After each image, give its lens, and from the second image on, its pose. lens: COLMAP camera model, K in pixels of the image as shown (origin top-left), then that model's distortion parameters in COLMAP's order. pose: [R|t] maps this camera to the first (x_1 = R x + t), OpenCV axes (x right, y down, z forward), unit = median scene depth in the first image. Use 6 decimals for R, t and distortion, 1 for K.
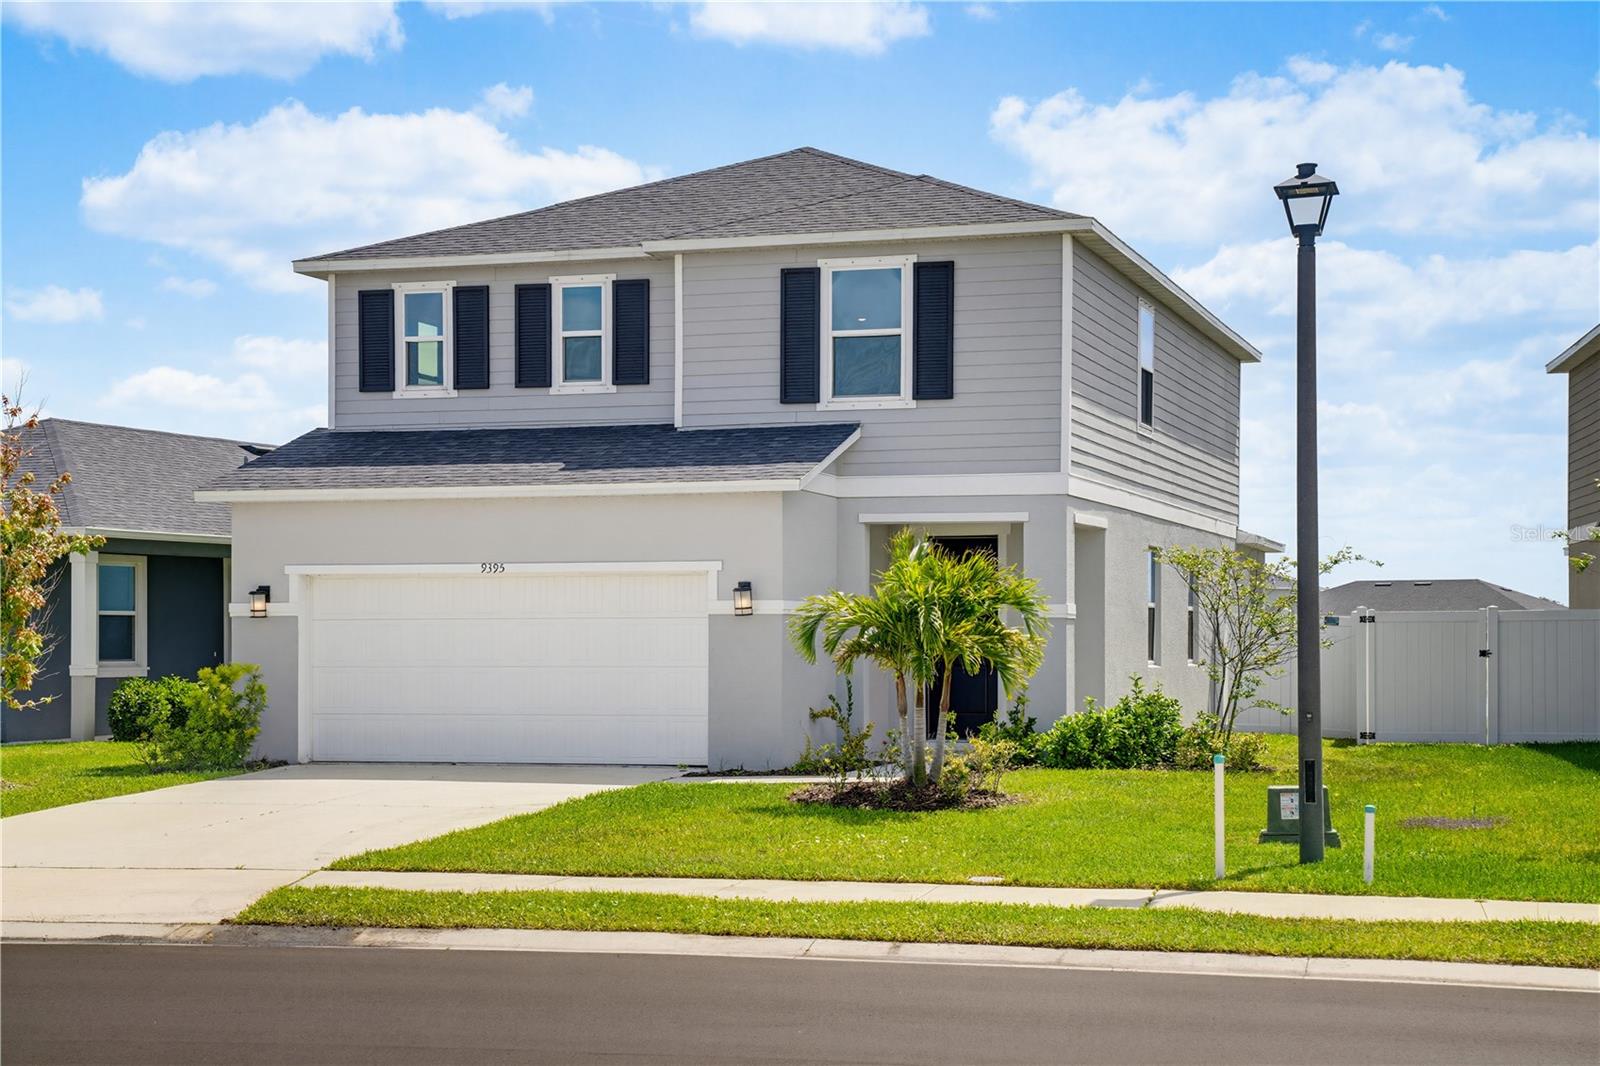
lens RADIAL K [[2546.9, 0, 798.9], [0, 2546.9, 607.4], [0, 0, 1]] dist [0.225560, -0.036735]
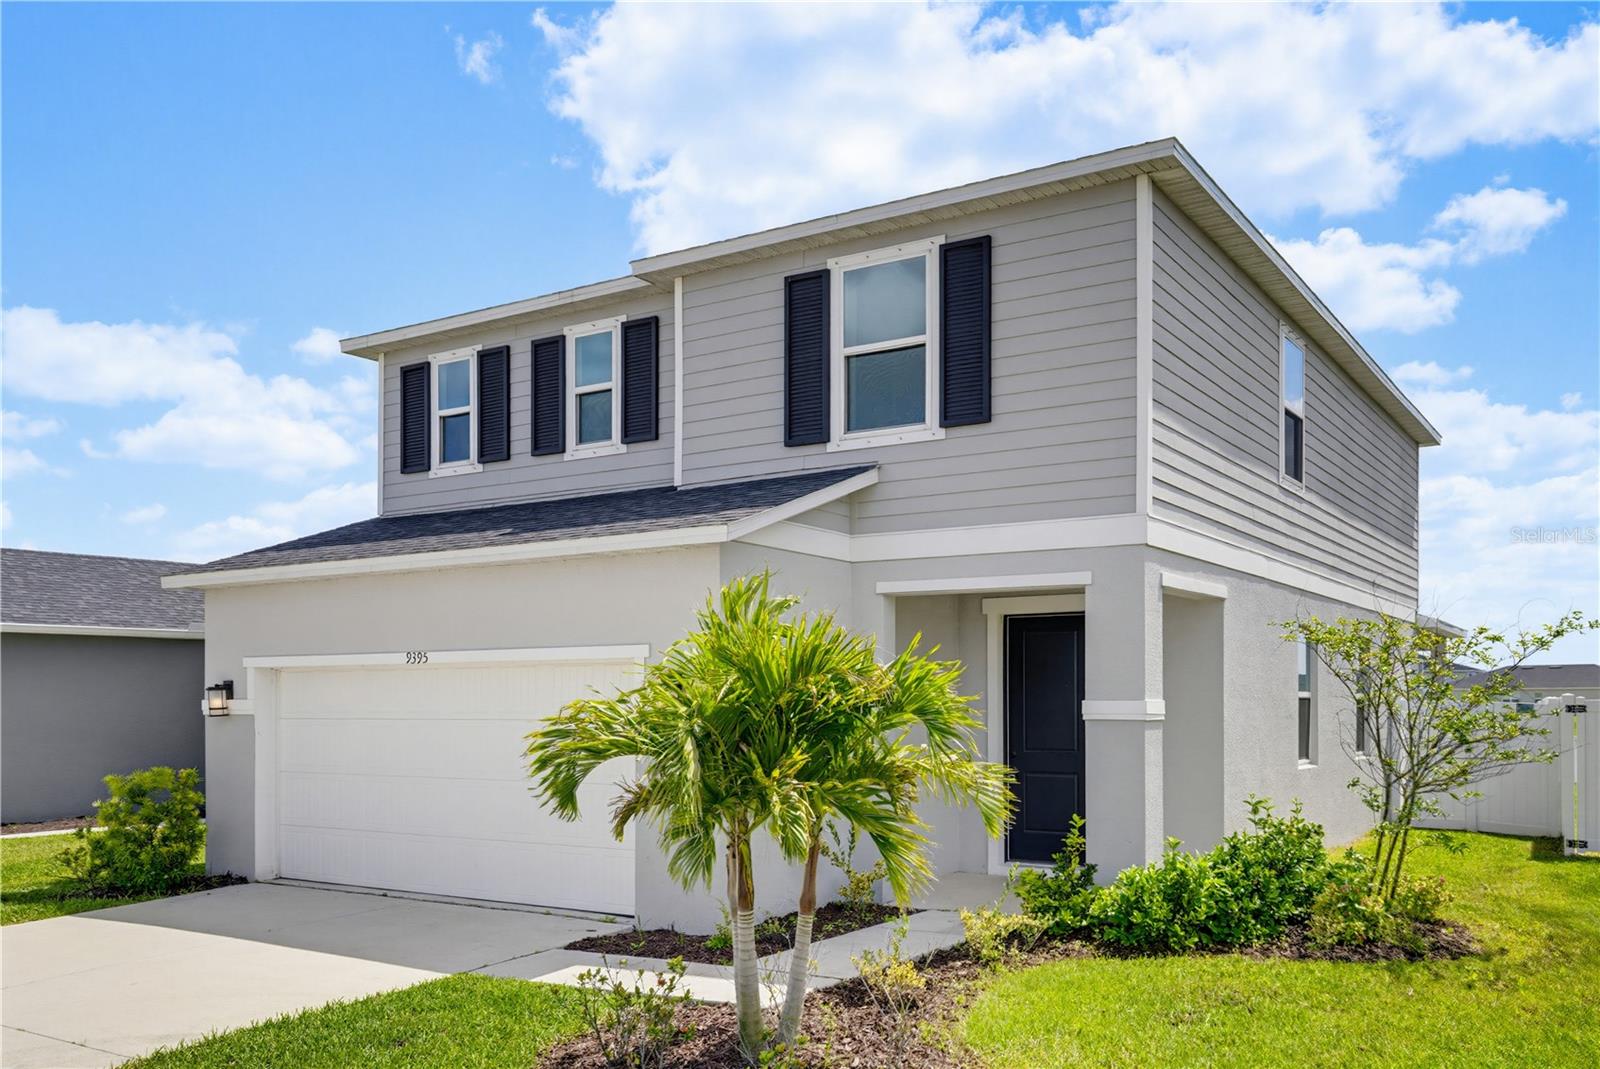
lens RADIAL K [[1351.4, 0, 803.5], [0, 1351.4, 688.1], [0, 0, 1]] dist [0.004526, 0.000956]
pose [[0.965607, -0.004980, -0.259958, 0.105365], [0.005789, 0.999980, 0.002344, -0.005847], [0.259941, -0.003768, 0.965617, 0.586800]]
